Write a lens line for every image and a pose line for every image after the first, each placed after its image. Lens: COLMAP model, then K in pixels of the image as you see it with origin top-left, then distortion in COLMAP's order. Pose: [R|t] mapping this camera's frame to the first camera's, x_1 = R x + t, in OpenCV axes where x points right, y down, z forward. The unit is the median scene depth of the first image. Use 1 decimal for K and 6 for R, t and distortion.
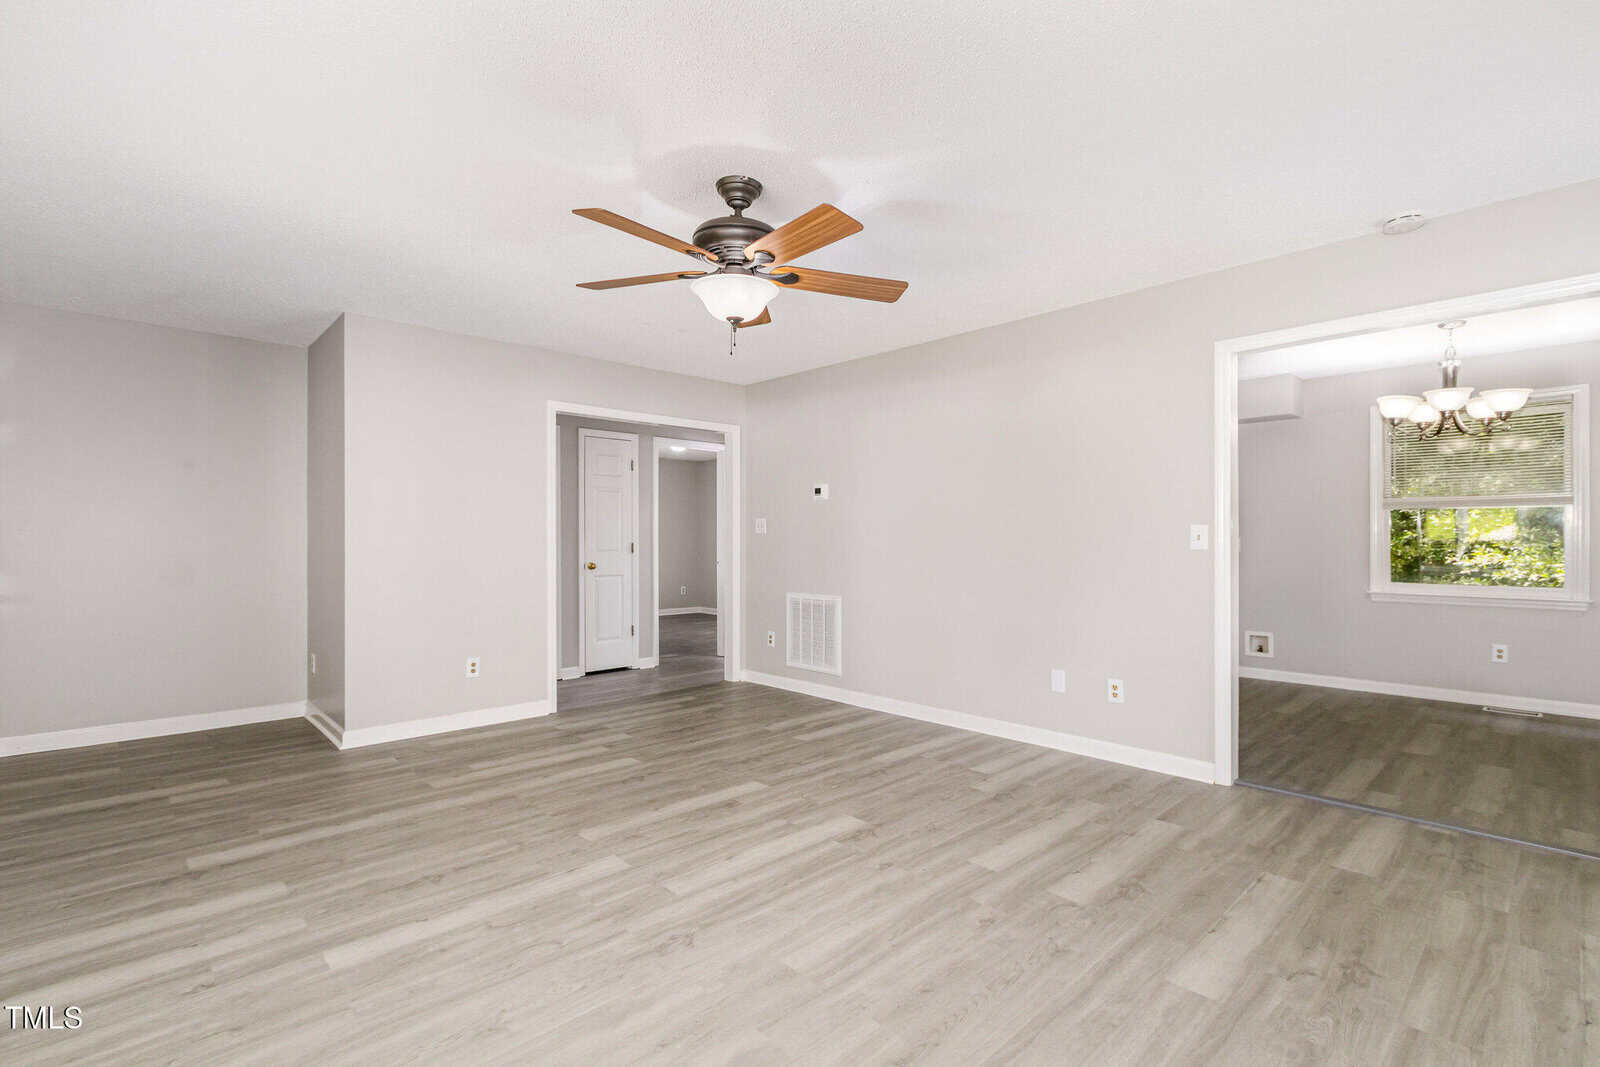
lens RADIAL K [[728.5, 0, 803.4], [0, 728.5, 543.2], [0, 0, 1]] dist [0.002572, 0.000126]
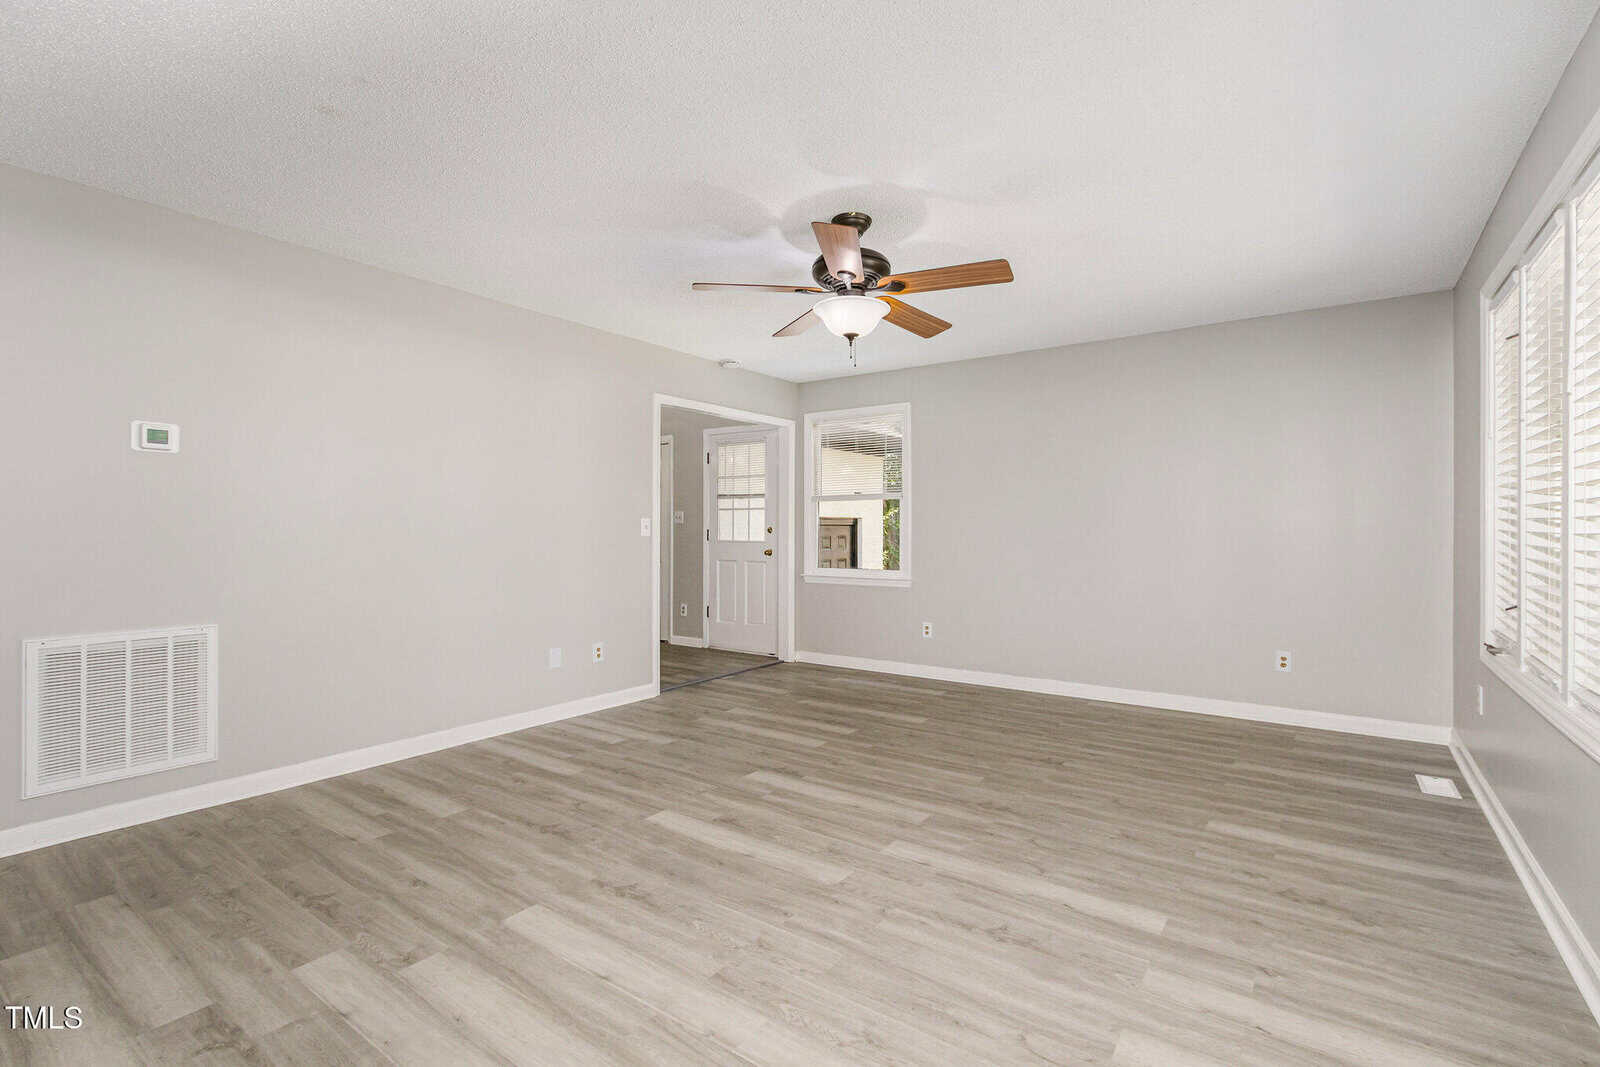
lens RADIAL K [[728.5, 0, 794.9], [0, 728.5, 526.1], [0, 0, 1]] dist [0.002572, 0.000126]
pose [[-0.179087, 0.006942, 0.983809, -0.910649], [0.001560, 0.999976, -0.006772, 0.000170], [-0.983832, 0.000322, -0.179093, 0.976972]]
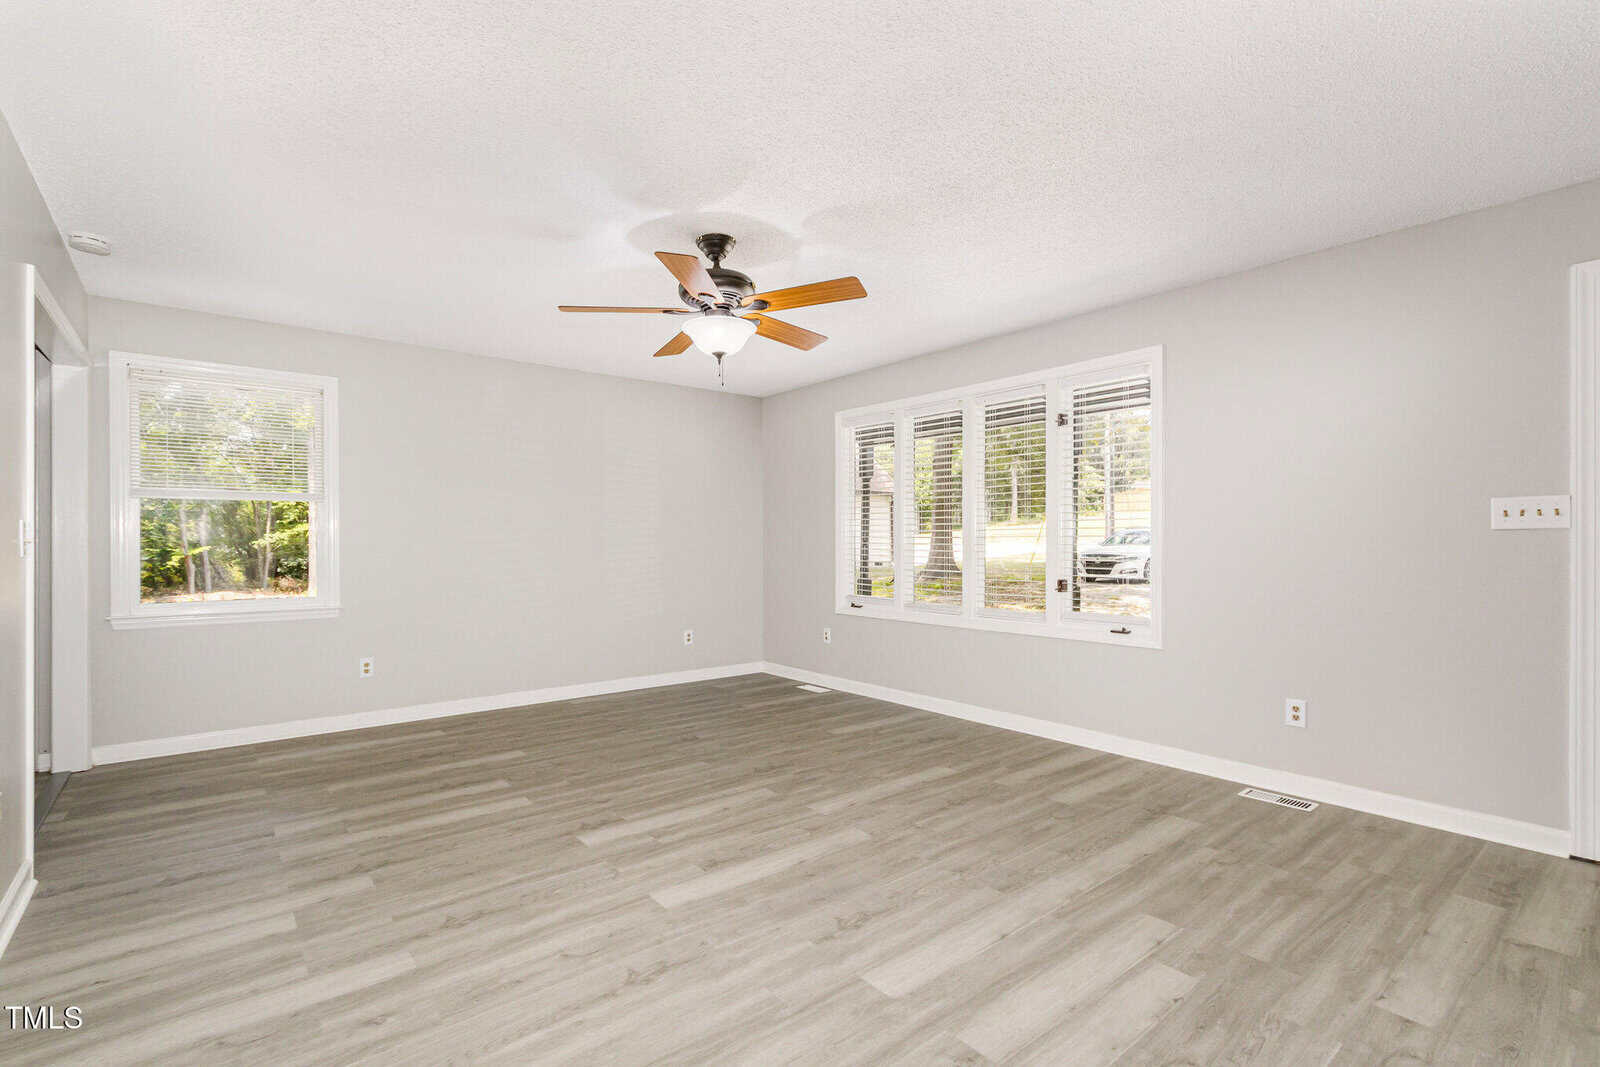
lens RADIAL K [[728.5, 0, 798.2], [0, 728.5, 541.9], [0, 0, 1]] dist [0.002572, 0.000126]
pose [[-0.996635, 0.001889, 0.081952, -0.239259], [0.001900, 0.999998, 0.000046, -0.002878], [-0.081951, 0.000202, -0.996636, 1.638036]]
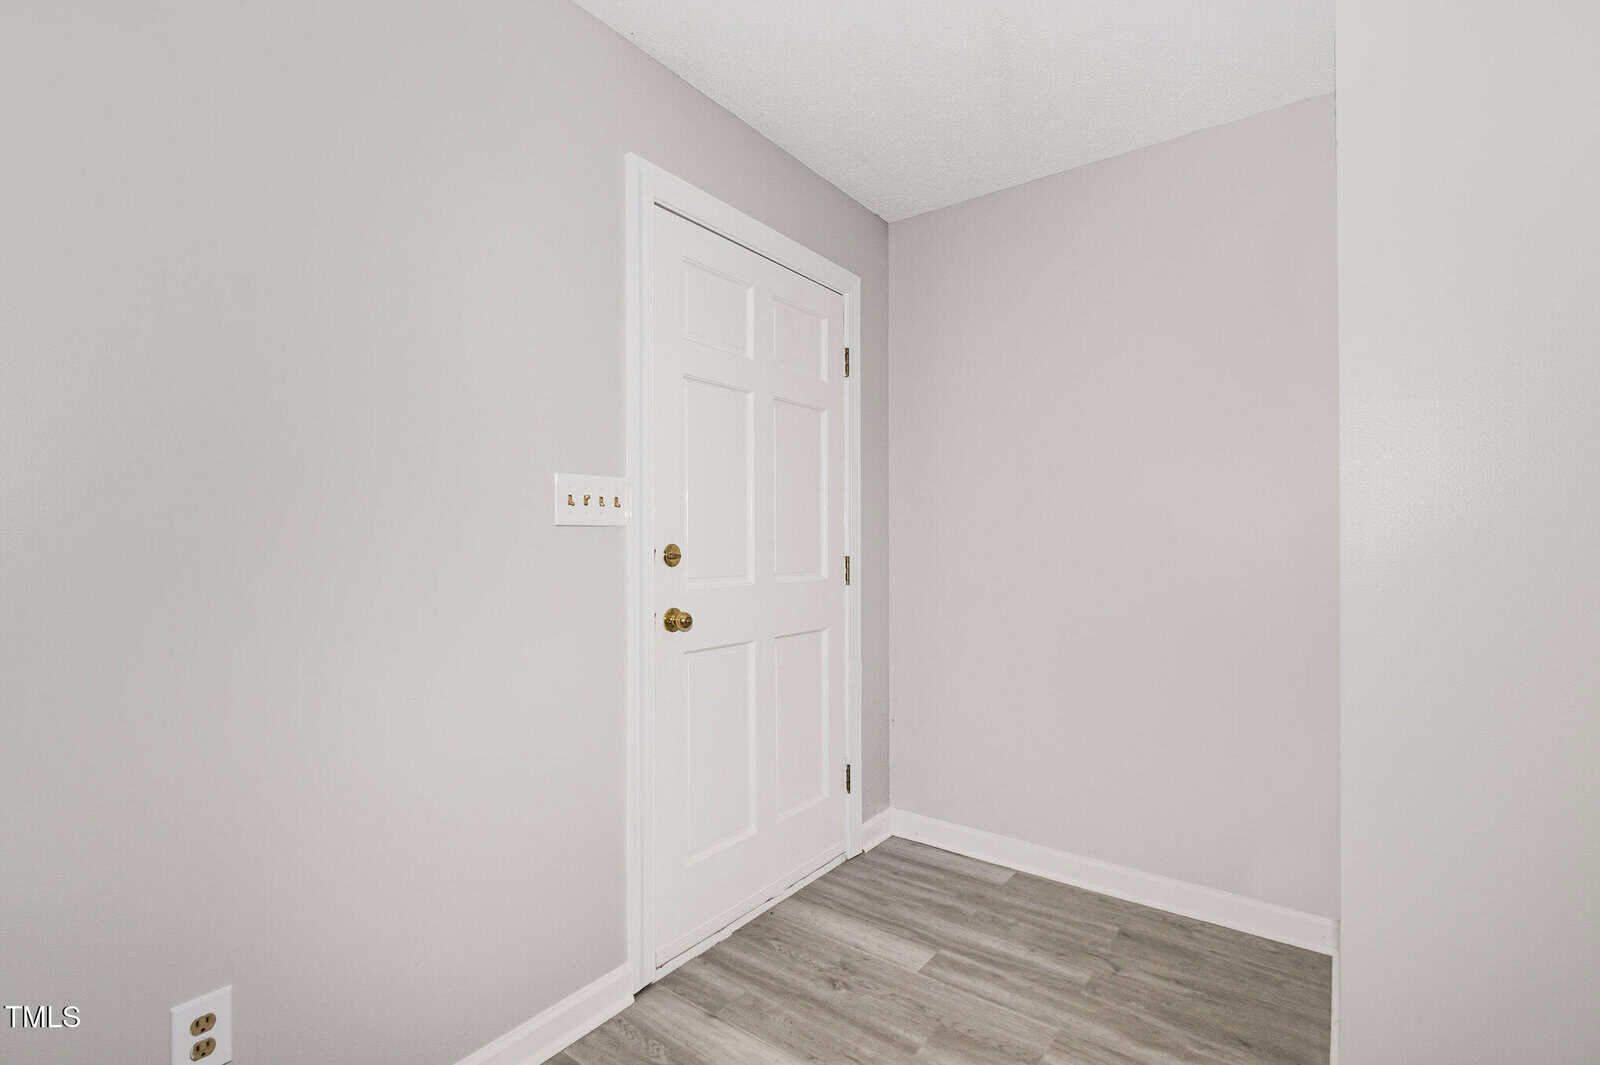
lens RADIAL K [[728.5, 0, 800.6], [0, 728.5, 546.0], [0, 0, 1]] dist [0.002572, 0.000126]
pose [[0.172758, -0.006004, -0.984946, -0.432112], [0.001177, 0.999982, -0.005890, 0.001975], [0.984964, -0.000142, 0.172762, 0.852130]]
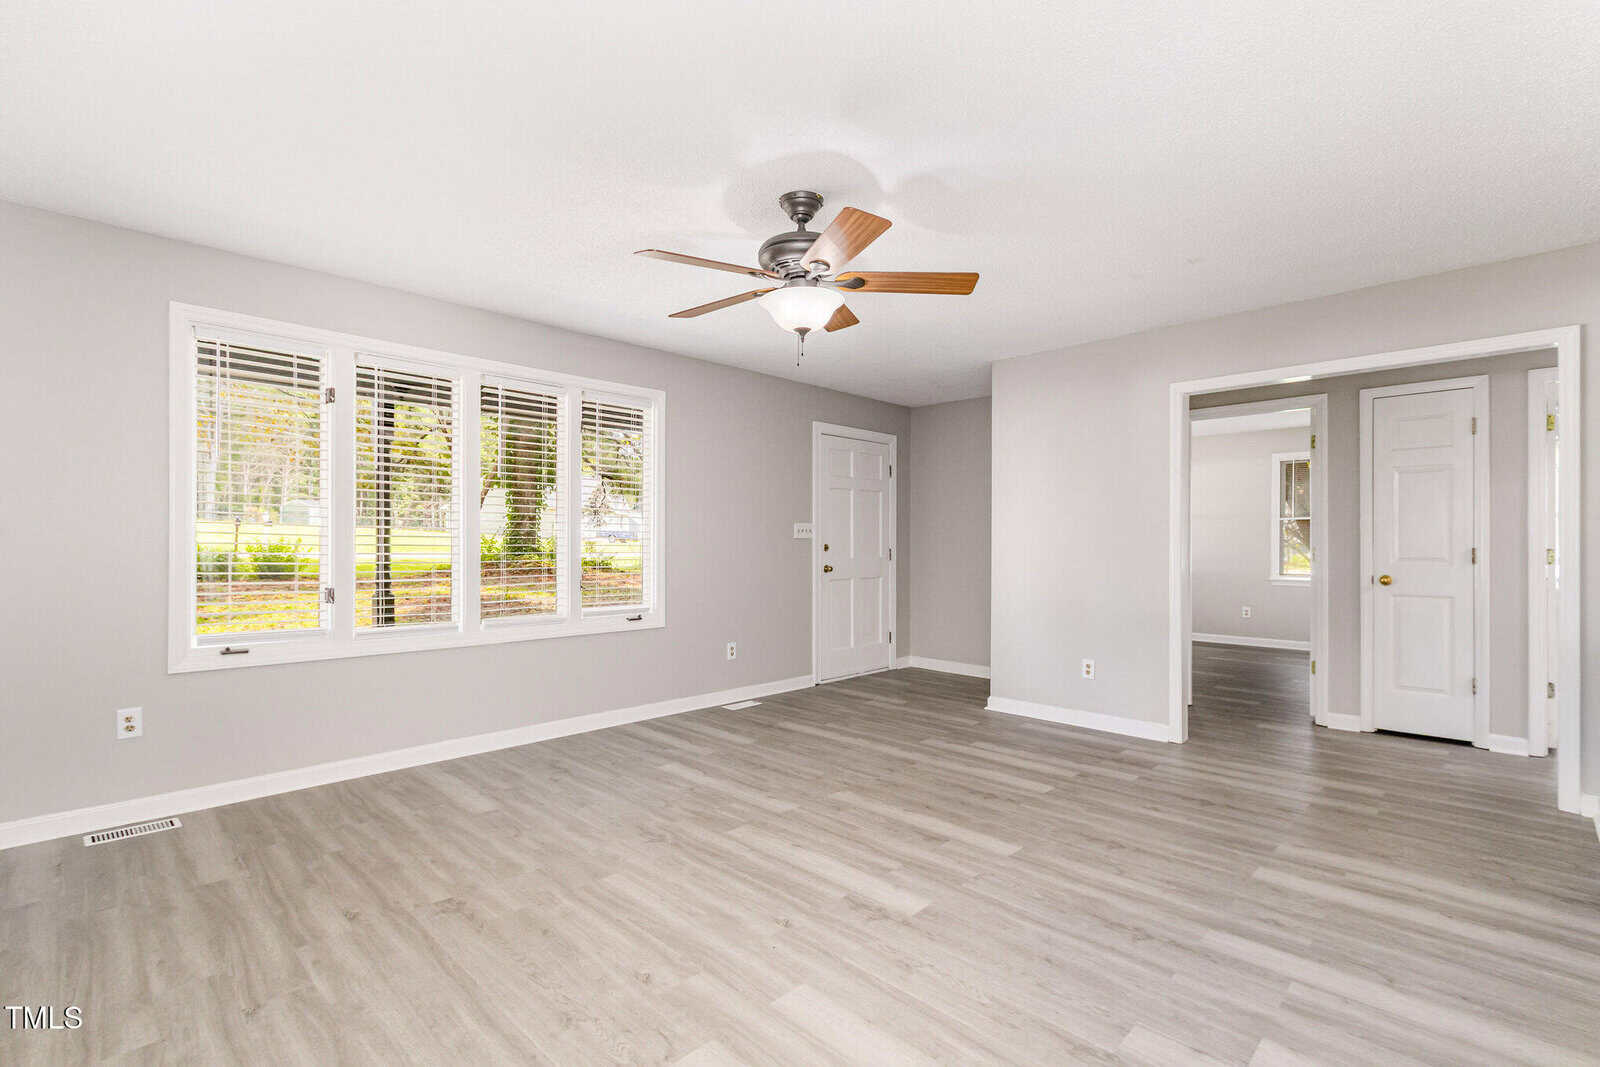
lens RADIAL K [[728.5, 0, 795.1], [0, 728.5, 543.5], [0, 0, 1]] dist [0.002572, 0.000126]
pose [[0.031398, -0.001916, -0.999505, 0.713999], [-0.004452, 0.999988, -0.002056, -0.000618], [0.999497, 0.004514, 0.031389, 0.724724]]
